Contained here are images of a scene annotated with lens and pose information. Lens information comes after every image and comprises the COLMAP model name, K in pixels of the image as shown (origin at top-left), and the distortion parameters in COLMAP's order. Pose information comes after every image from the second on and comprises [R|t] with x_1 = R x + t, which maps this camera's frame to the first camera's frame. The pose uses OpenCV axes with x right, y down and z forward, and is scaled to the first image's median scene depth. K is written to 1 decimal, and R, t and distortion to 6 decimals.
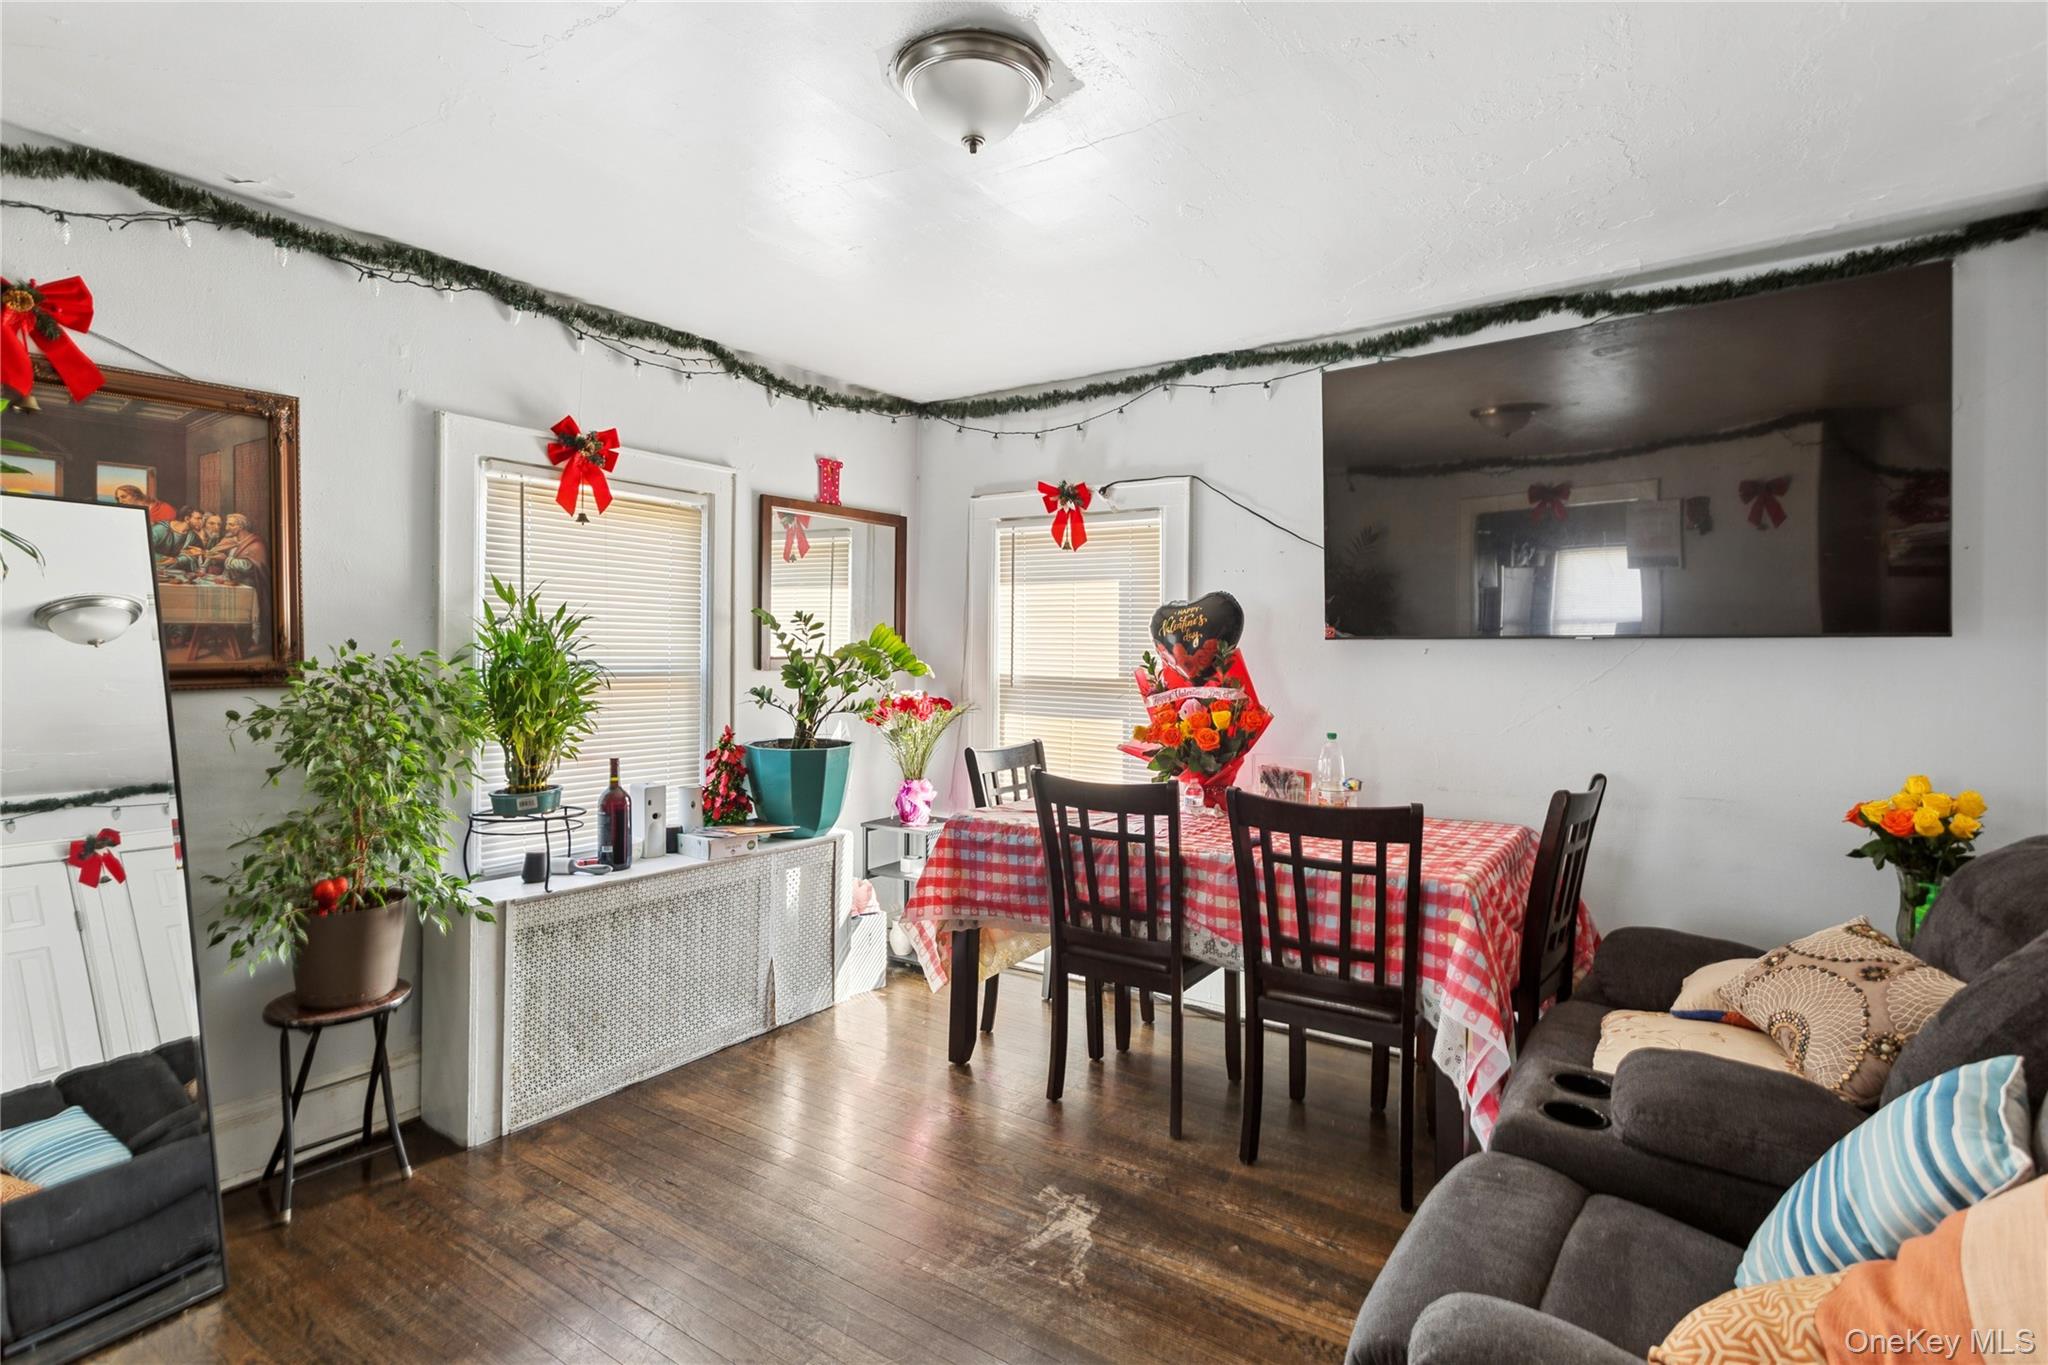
lens RADIAL K [[1022.0, 0, 1014.3], [0, 1022.0, 642.8], [0, 0, 1]] dist [0.002104, 0.000757]
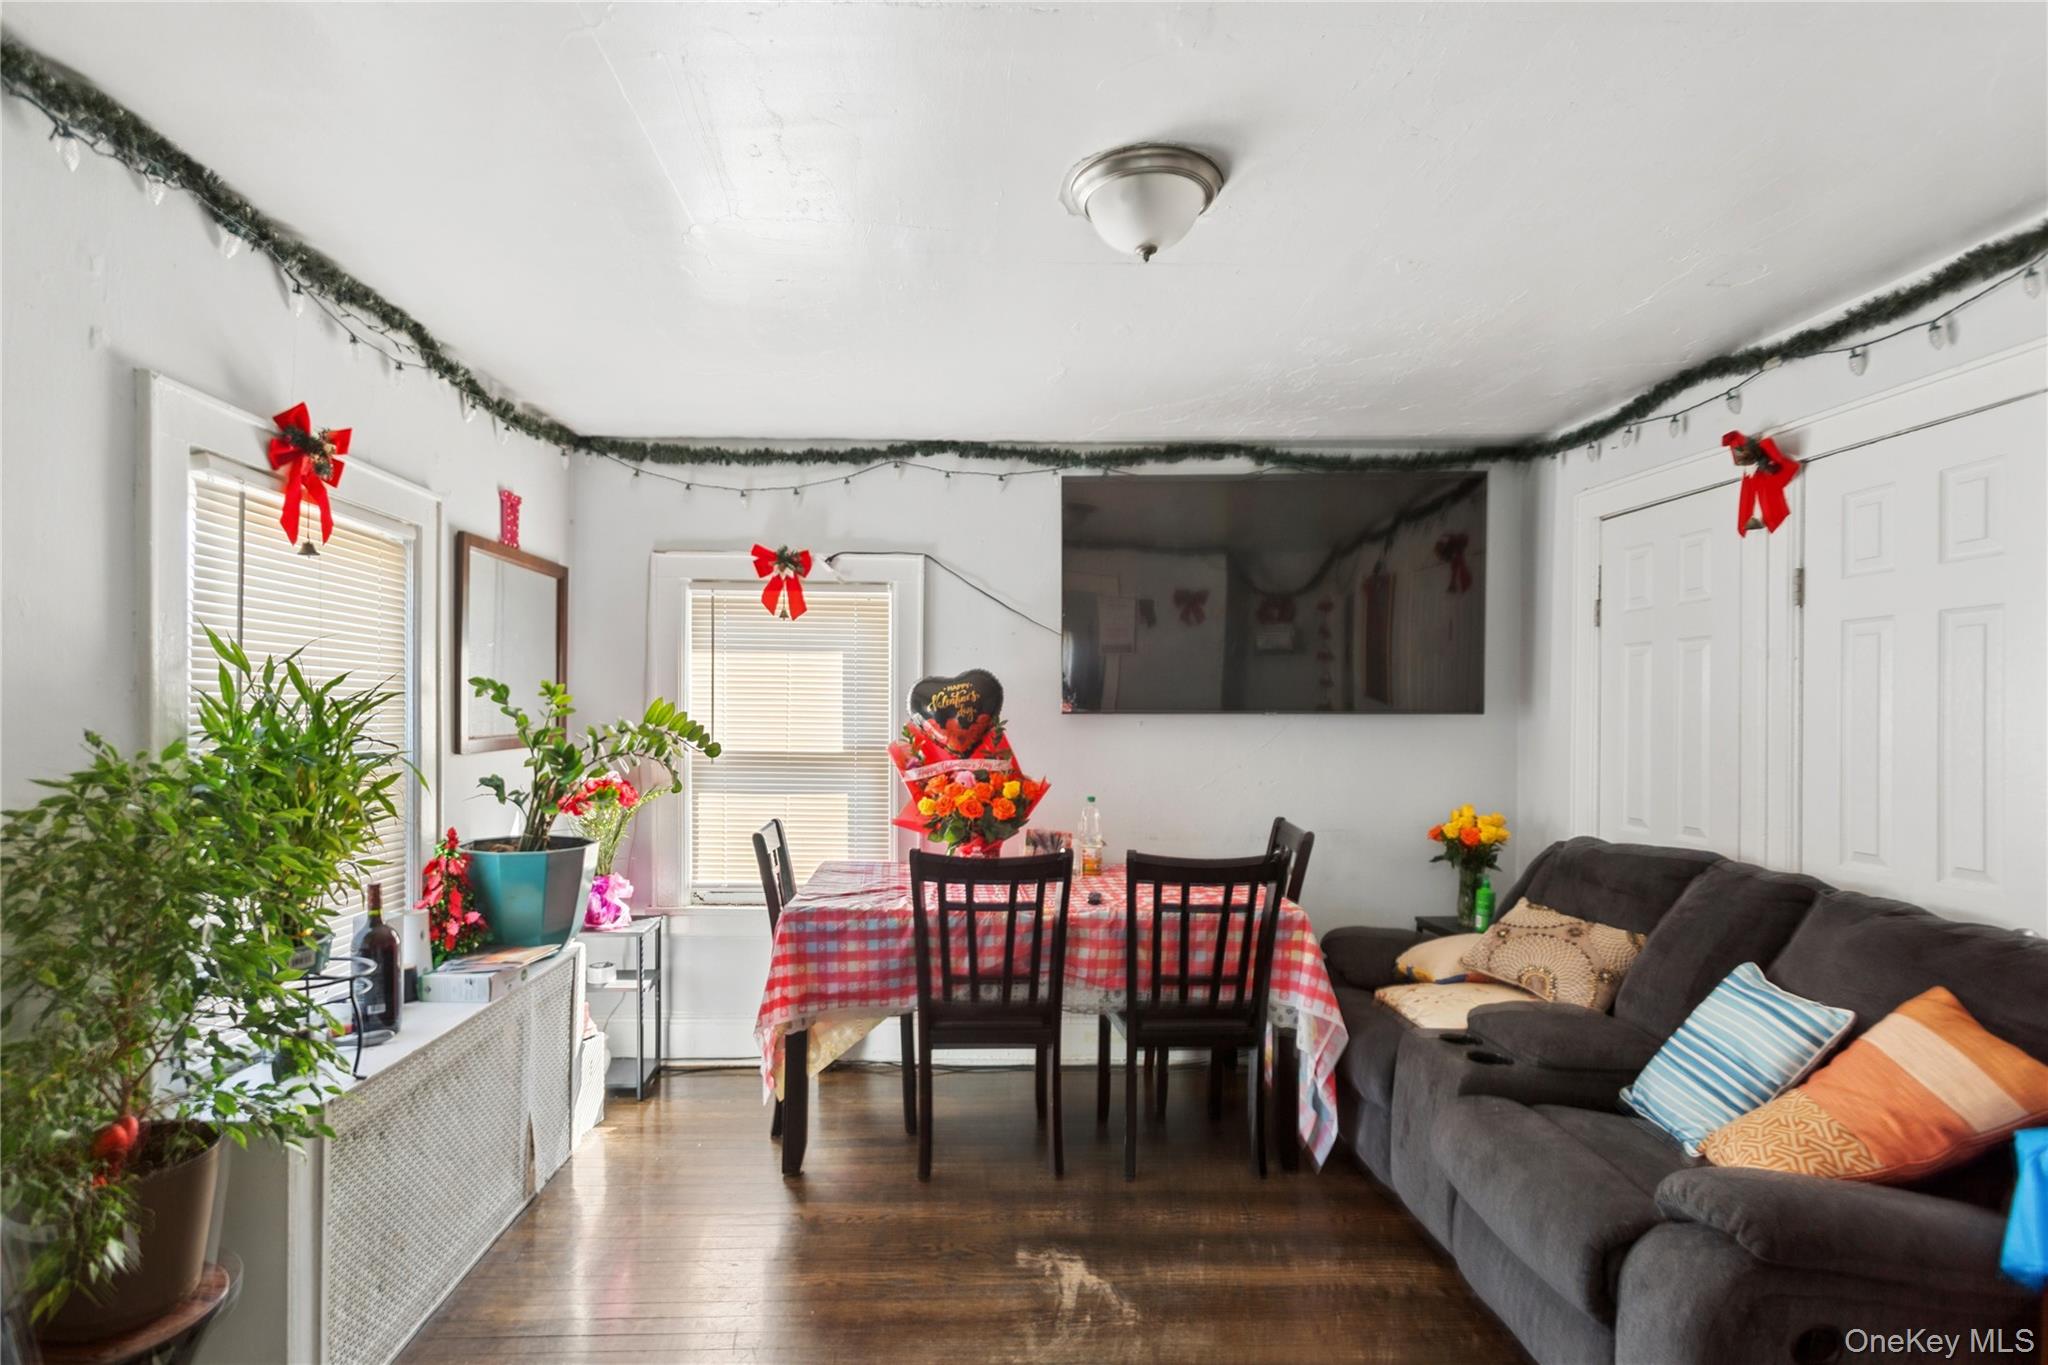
lens RADIAL K [[1016.9, 0, 1020.9], [0, 1016.9, 714.3], [0, 0, 1]] dist [0.005442, 0.001068]
pose [[0.804616, -0.005287, 0.593772, -0.432787], [-0.002176, 0.999927, 0.011853, -0.017081], [-0.593791, -0.010829, 0.804546, 0.135078]]
